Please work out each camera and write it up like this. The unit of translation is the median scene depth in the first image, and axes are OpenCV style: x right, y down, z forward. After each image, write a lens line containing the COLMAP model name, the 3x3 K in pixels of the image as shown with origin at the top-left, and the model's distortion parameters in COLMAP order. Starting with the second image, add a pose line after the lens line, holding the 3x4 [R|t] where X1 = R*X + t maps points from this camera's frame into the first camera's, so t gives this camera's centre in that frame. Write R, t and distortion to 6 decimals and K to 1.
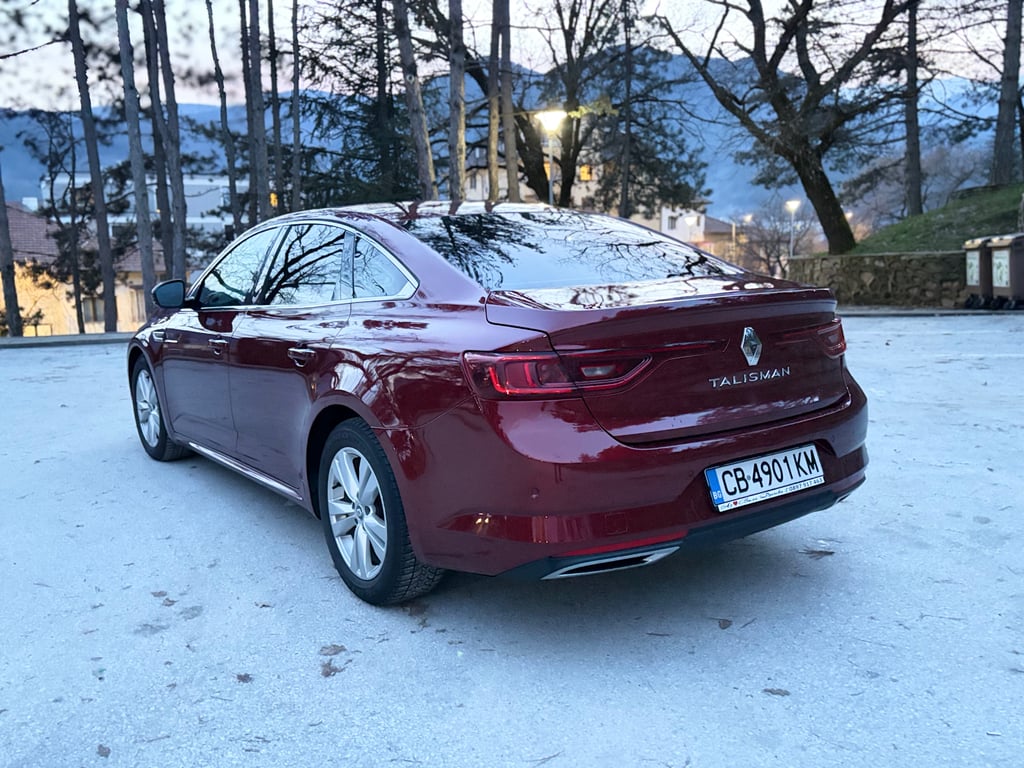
lens RADIAL K [[896.4, 0, 505.9], [0, 896.4, 381.4], [0, 0, 1]] dist [0.026987, 0.003873]
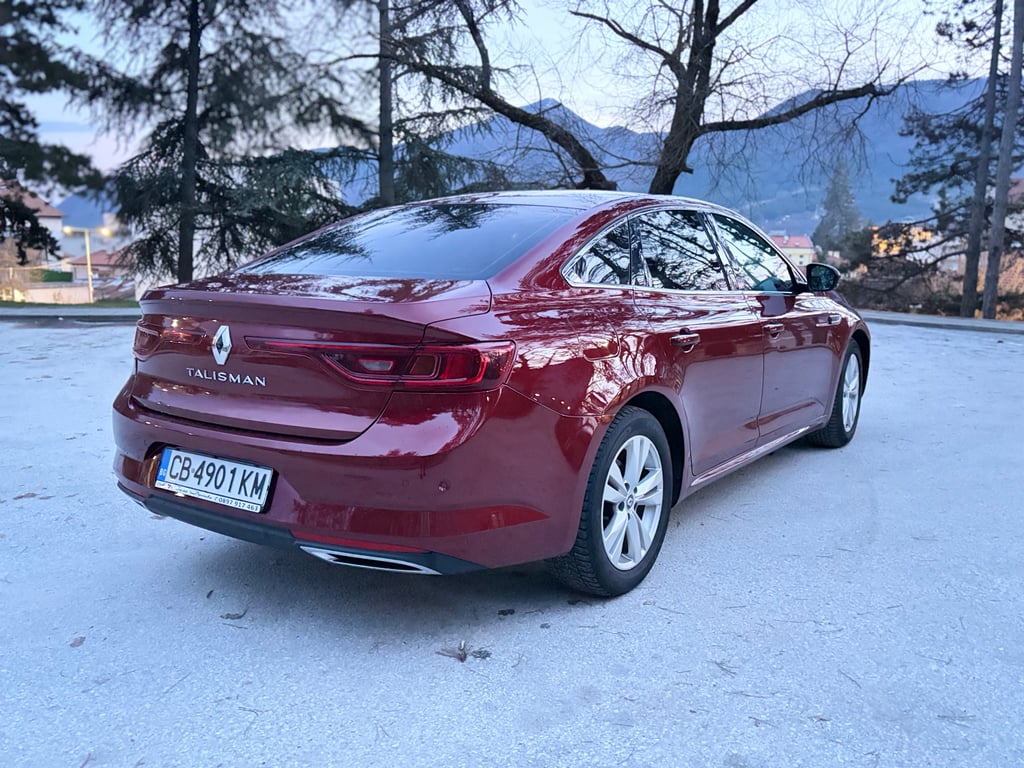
lens RADIAL K [[896.4, 0, 517.6], [0, 896.4, 384.9], [0, 0, 1]] dist [0.026987, 0.003873]
pose [[0.345994, 0.179751, -0.920857, 1.154028], [-0.154655, 0.978977, 0.132988, -0.157504], [0.925402, 0.096402, 0.366520, 0.839196]]
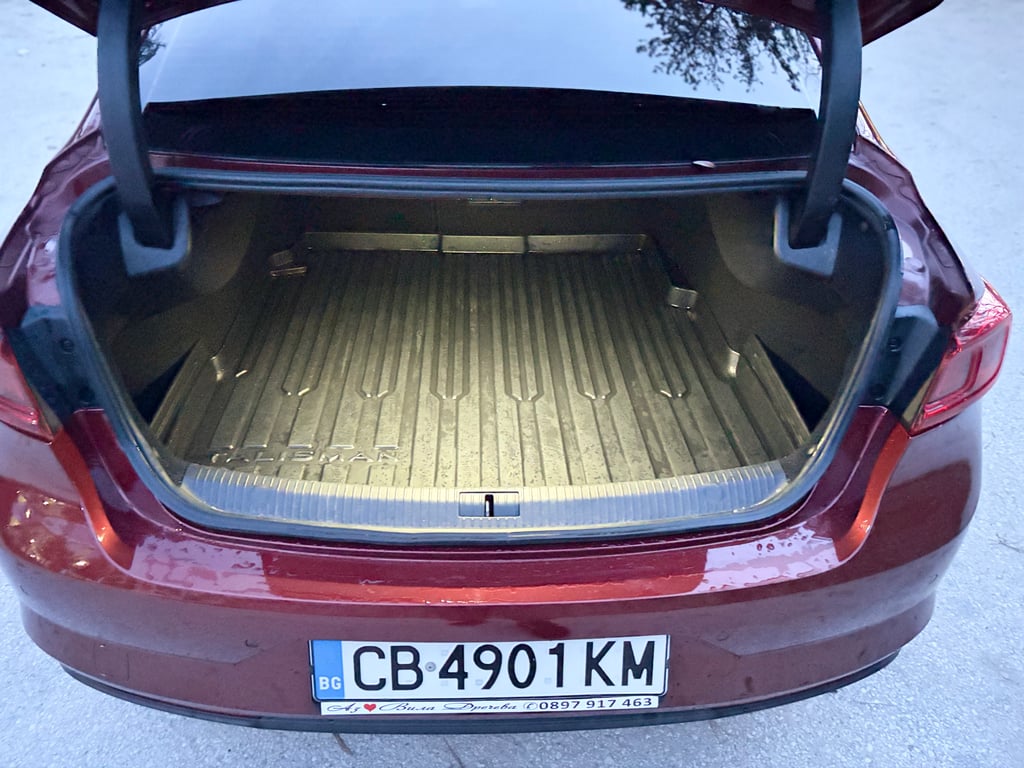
lens RADIAL K [[786.5, 0, 509.5], [0, 786.5, 393.2], [0, 0, 1]] dist [0.033308, -0.025458]
pose [[0.834074, 0.357830, -0.419854, 0.376083], [-0.124875, 0.863798, 0.488118, -0.199517], [0.537332, -0.354698, 0.765156, 0.660521]]
